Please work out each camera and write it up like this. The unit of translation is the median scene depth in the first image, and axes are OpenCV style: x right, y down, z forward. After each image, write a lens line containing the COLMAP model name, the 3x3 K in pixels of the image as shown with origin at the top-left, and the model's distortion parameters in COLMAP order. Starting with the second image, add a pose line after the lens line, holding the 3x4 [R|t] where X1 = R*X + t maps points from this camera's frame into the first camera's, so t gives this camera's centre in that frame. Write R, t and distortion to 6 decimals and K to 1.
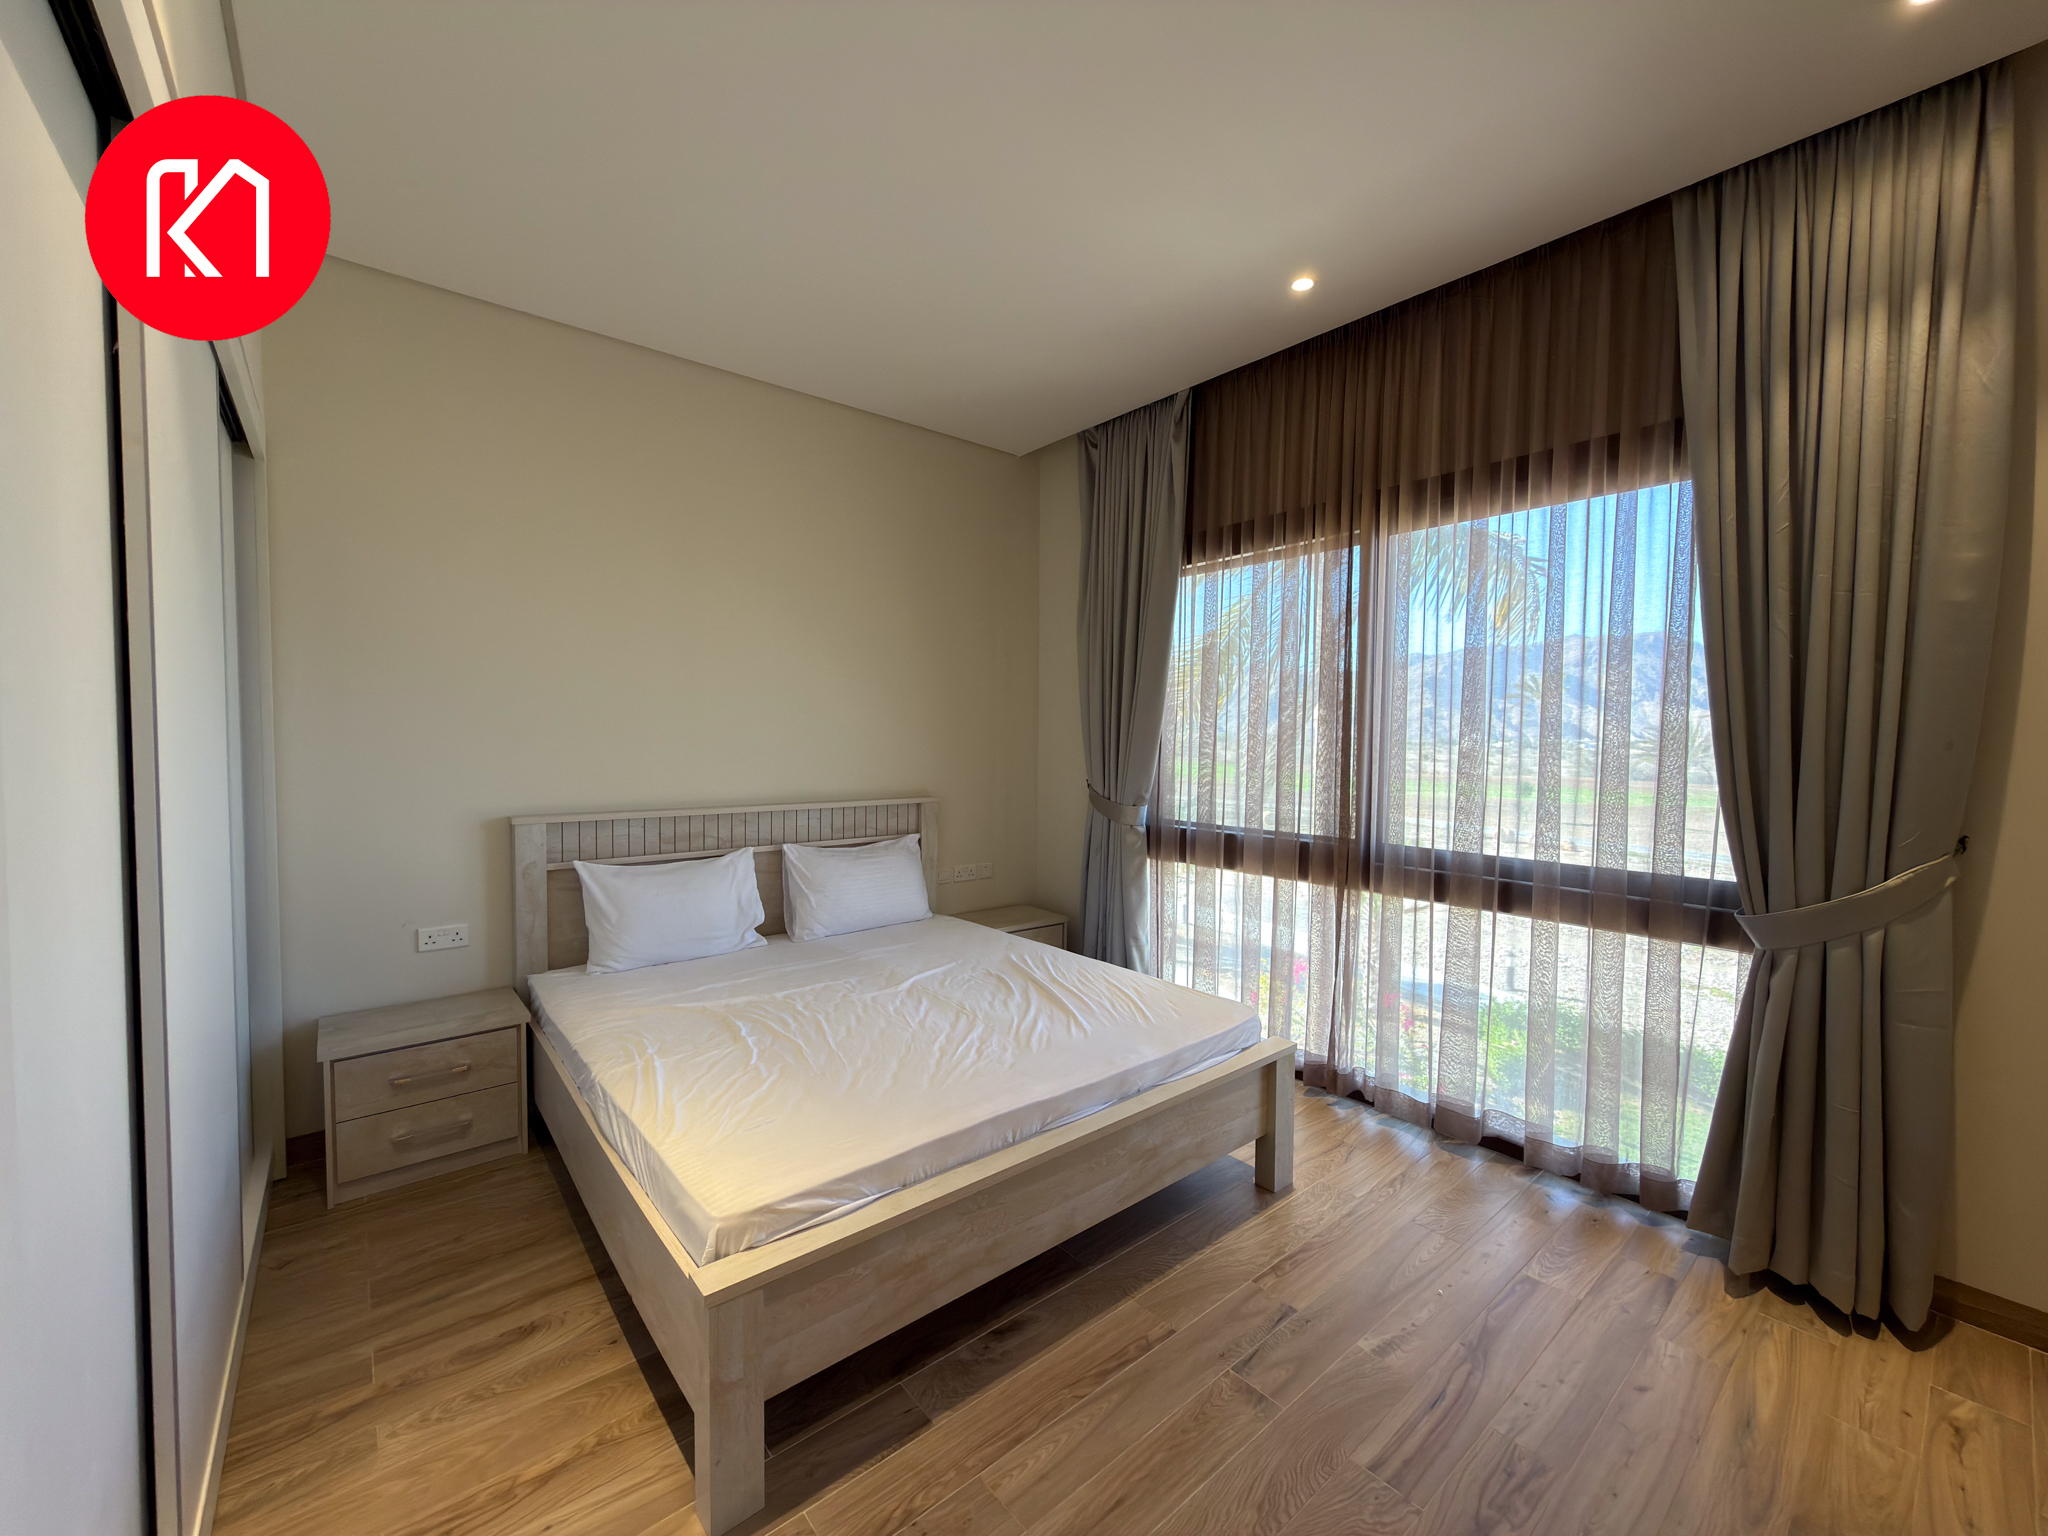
lens RADIAL K [[811.5, 0, 1029.7], [0, 811.5, 766.2], [0, 0, 1]] dist [-0.000497, -0.000295]
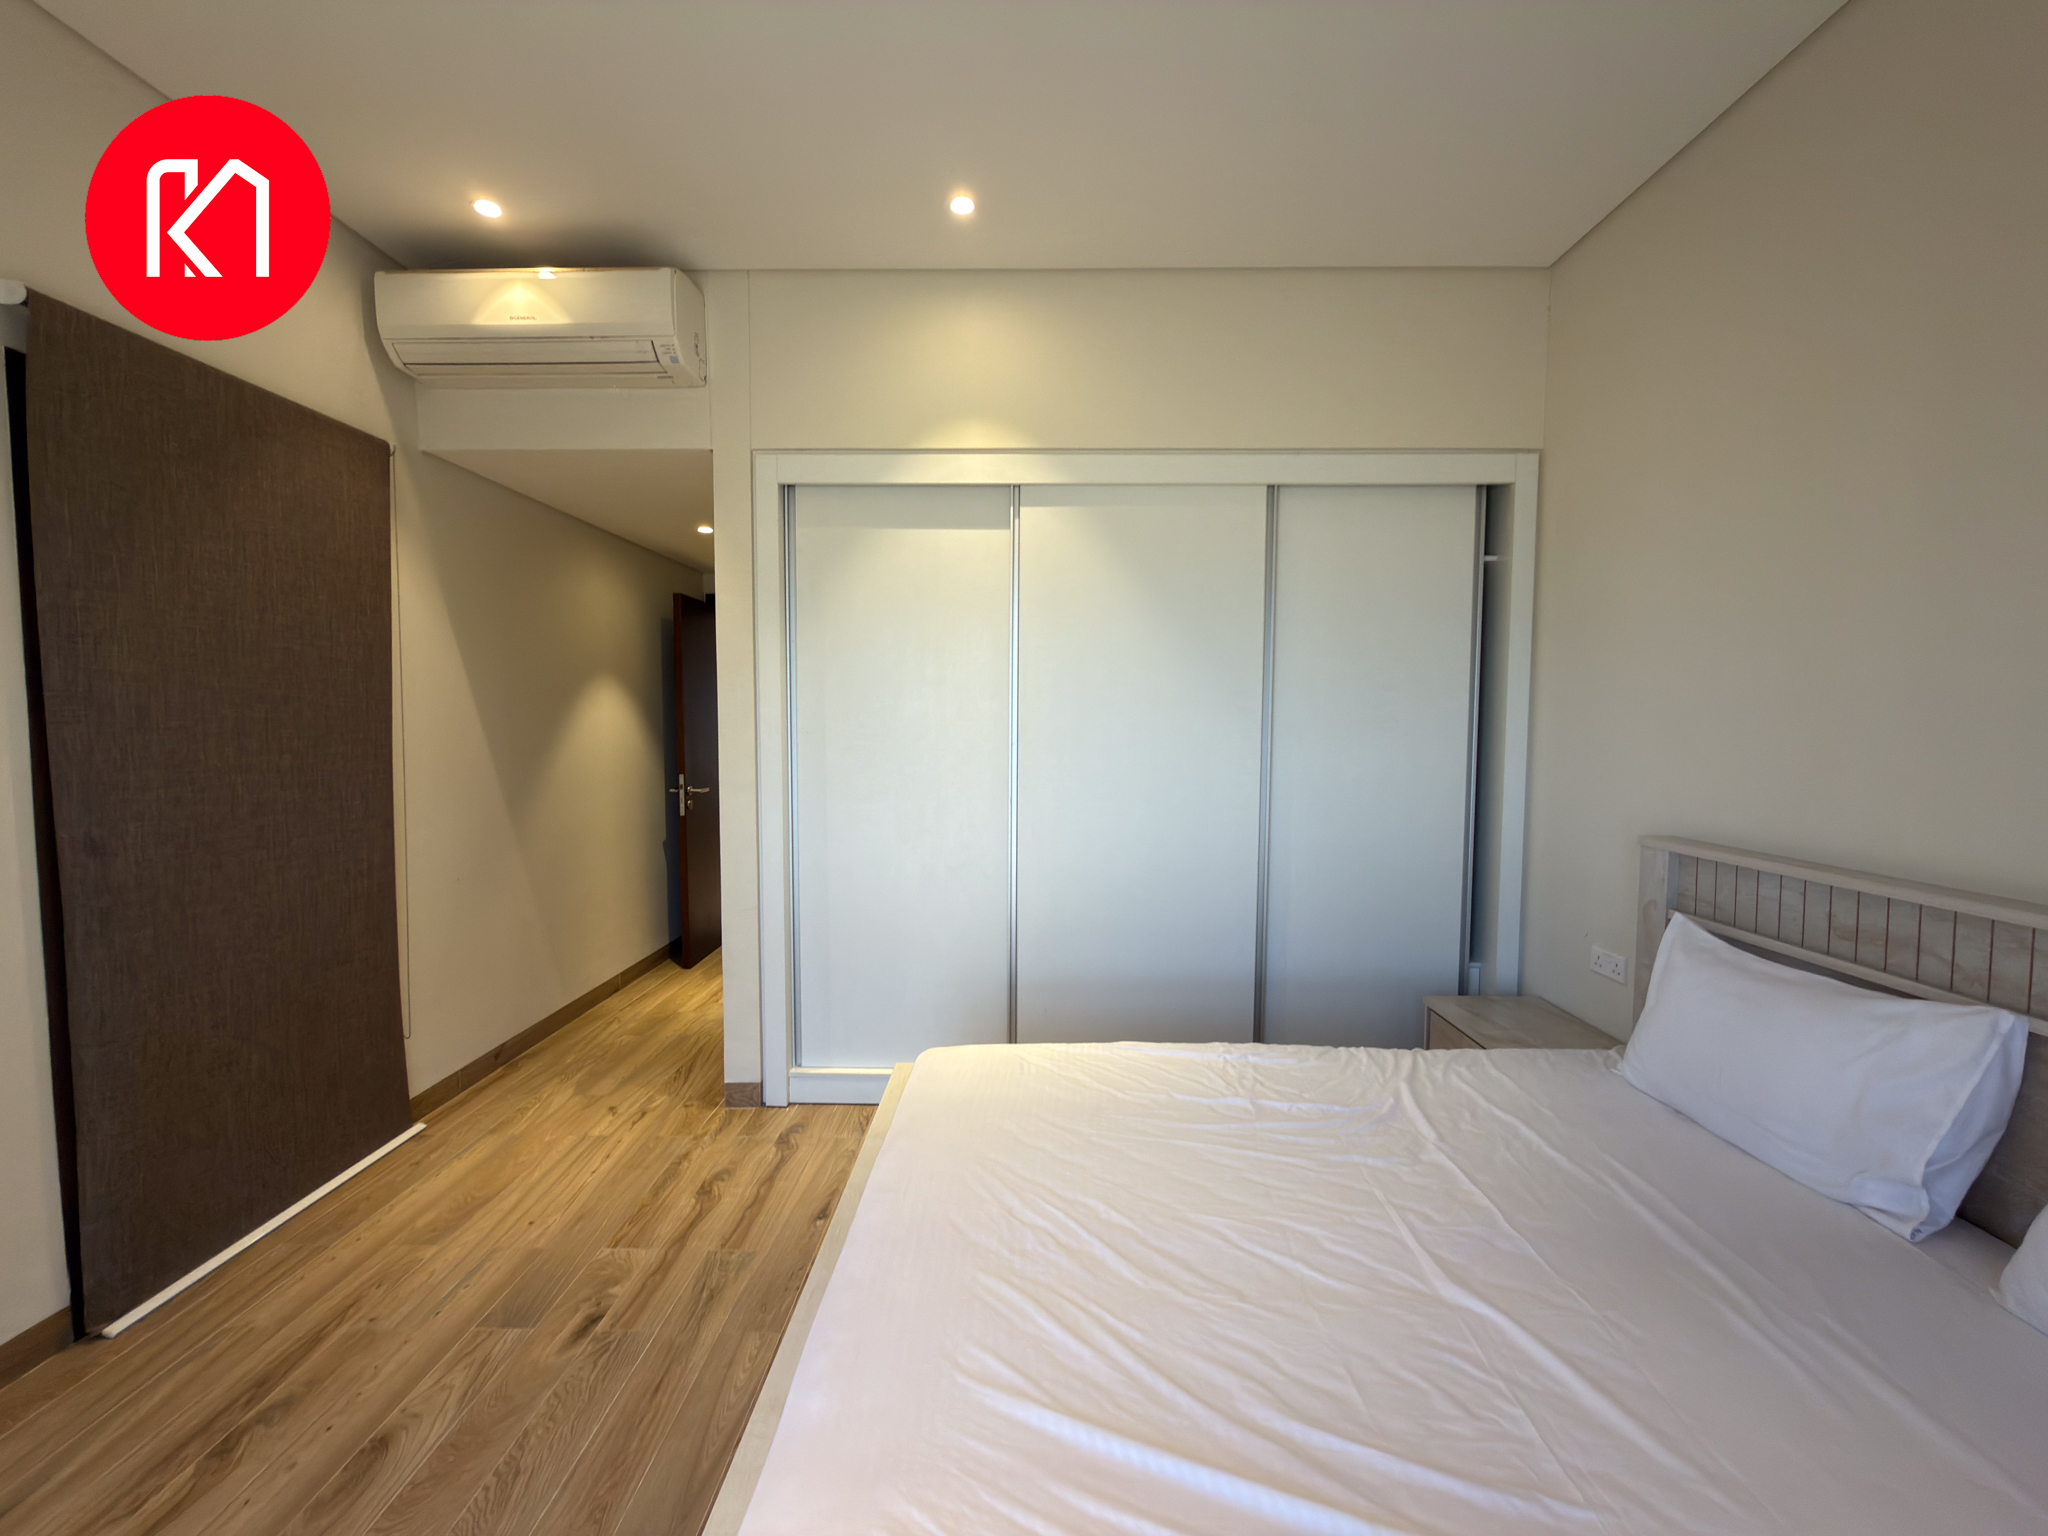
lens RADIAL K [[811.5, 0, 1025.6], [0, 811.5, 756.8], [0, 0, 1]] dist [-0.000497, -0.000295]
pose [[-0.655693, 0.023038, -0.754676, 0.302105], [-0.036800, 0.997371, 0.062419, -0.035180], [0.754131, 0.068700, -0.653121, 1.028141]]
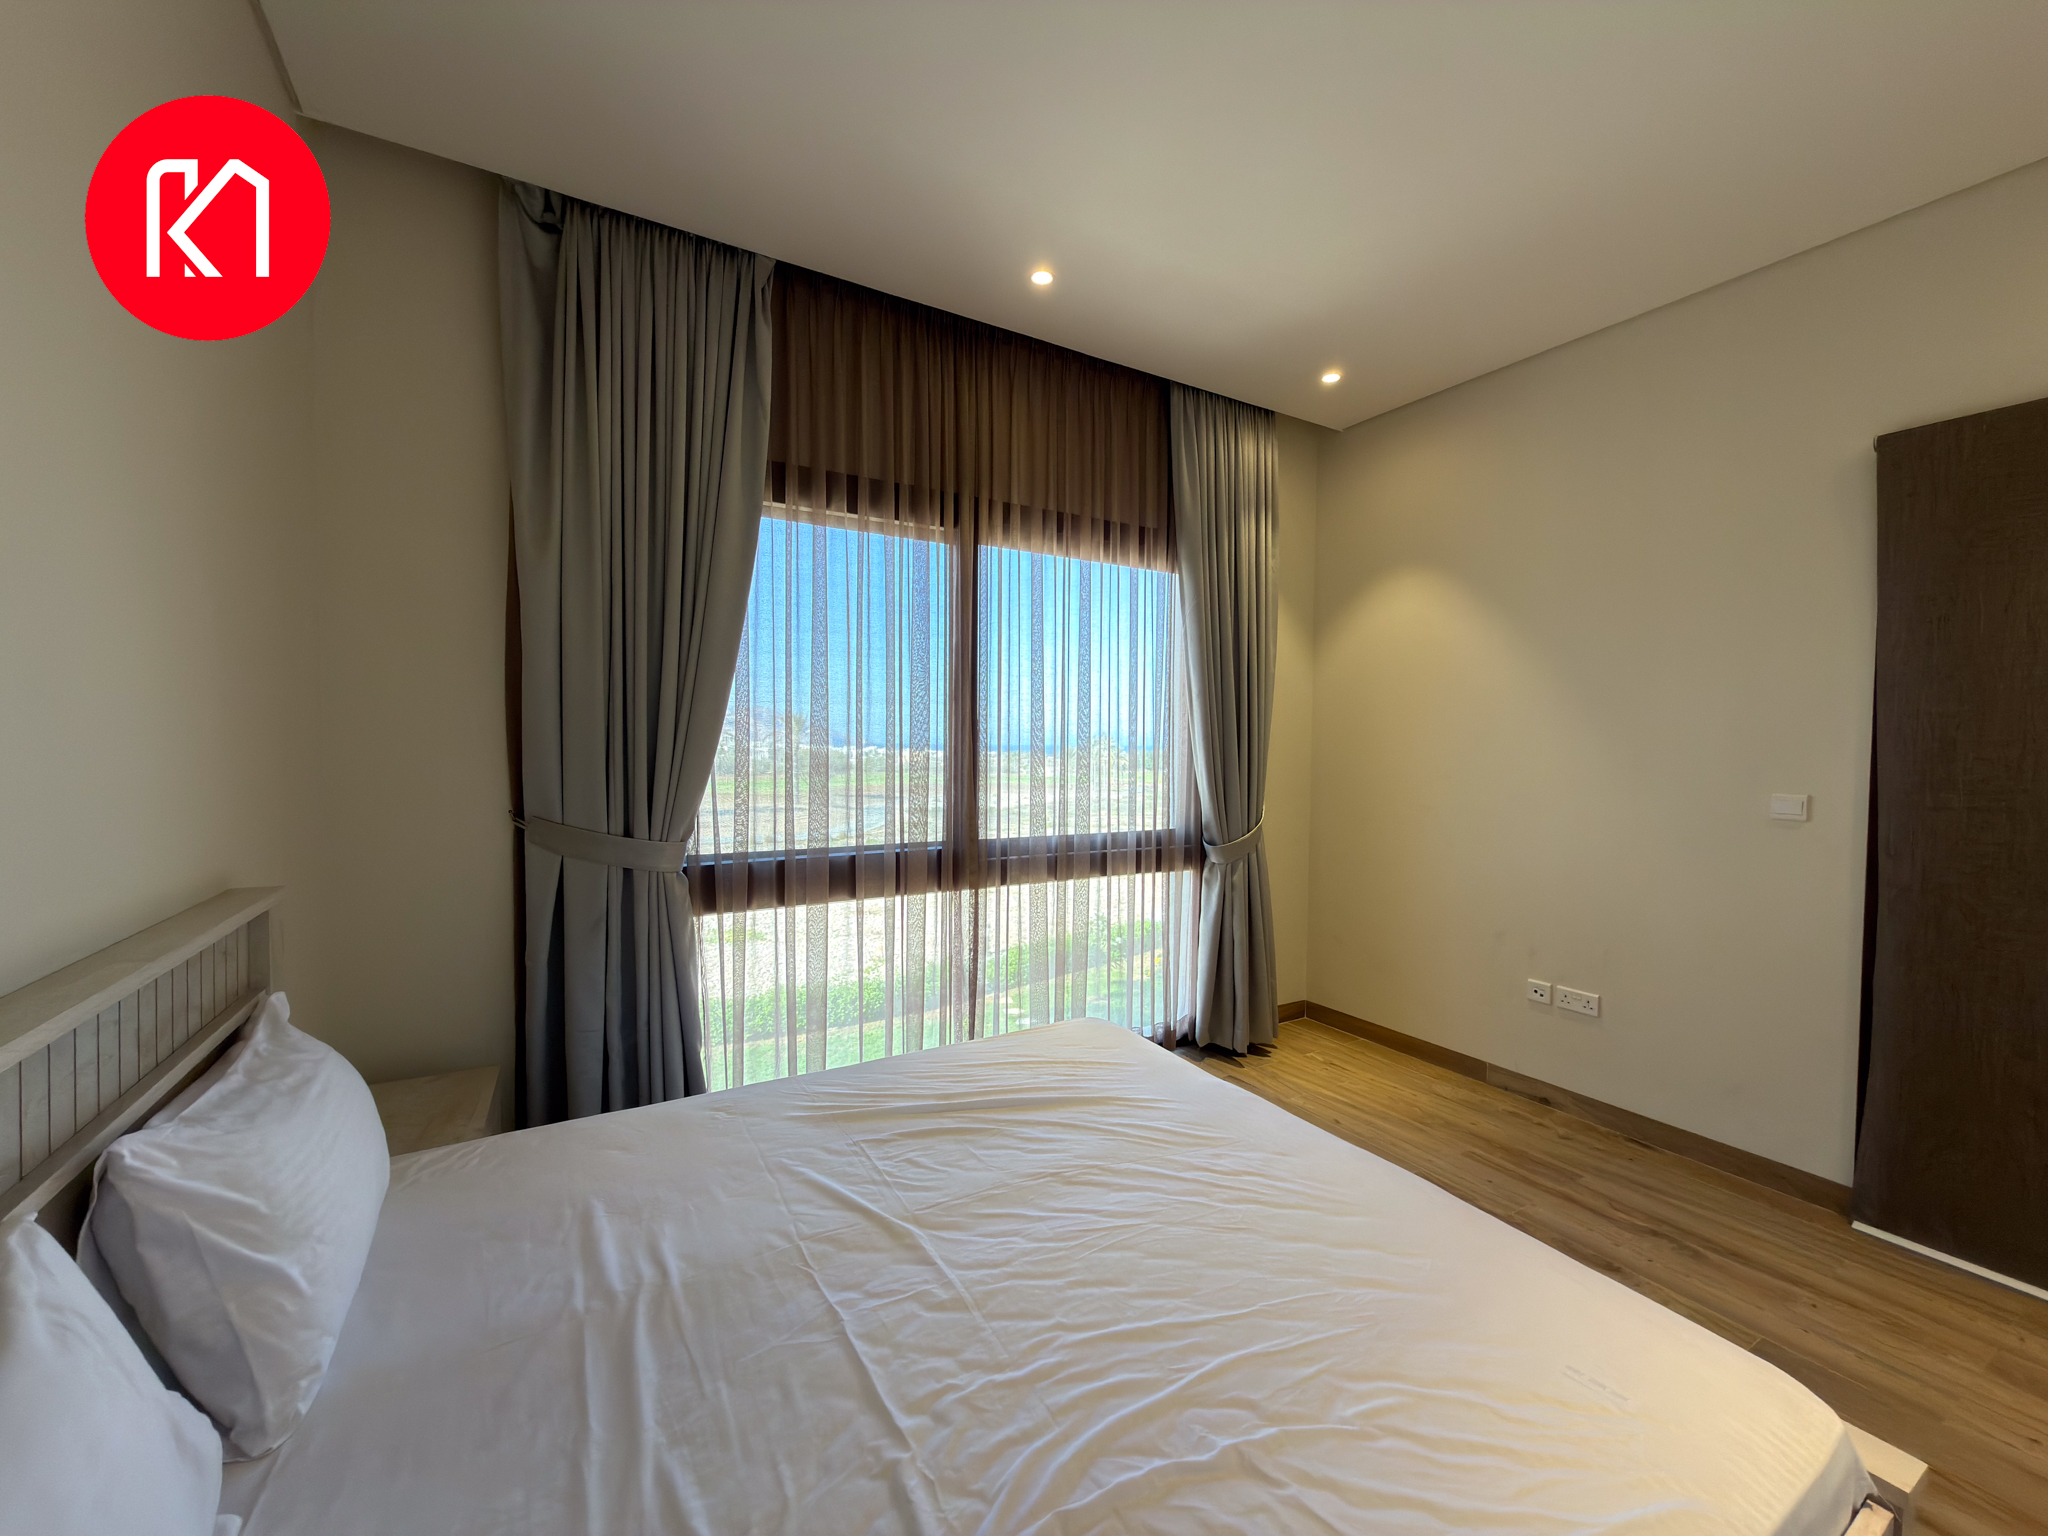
lens RADIAL K [[811.5, 0, 1028.4], [0, 811.5, 765.4], [0, 0, 1]] dist [-0.000497, -0.000295]
pose [[0.172493, -0.030583, 0.984536, -0.592465], [0.028130, 0.999263, 0.026112, -0.026346], [-0.984609, 0.023191, 0.173227, 0.780488]]
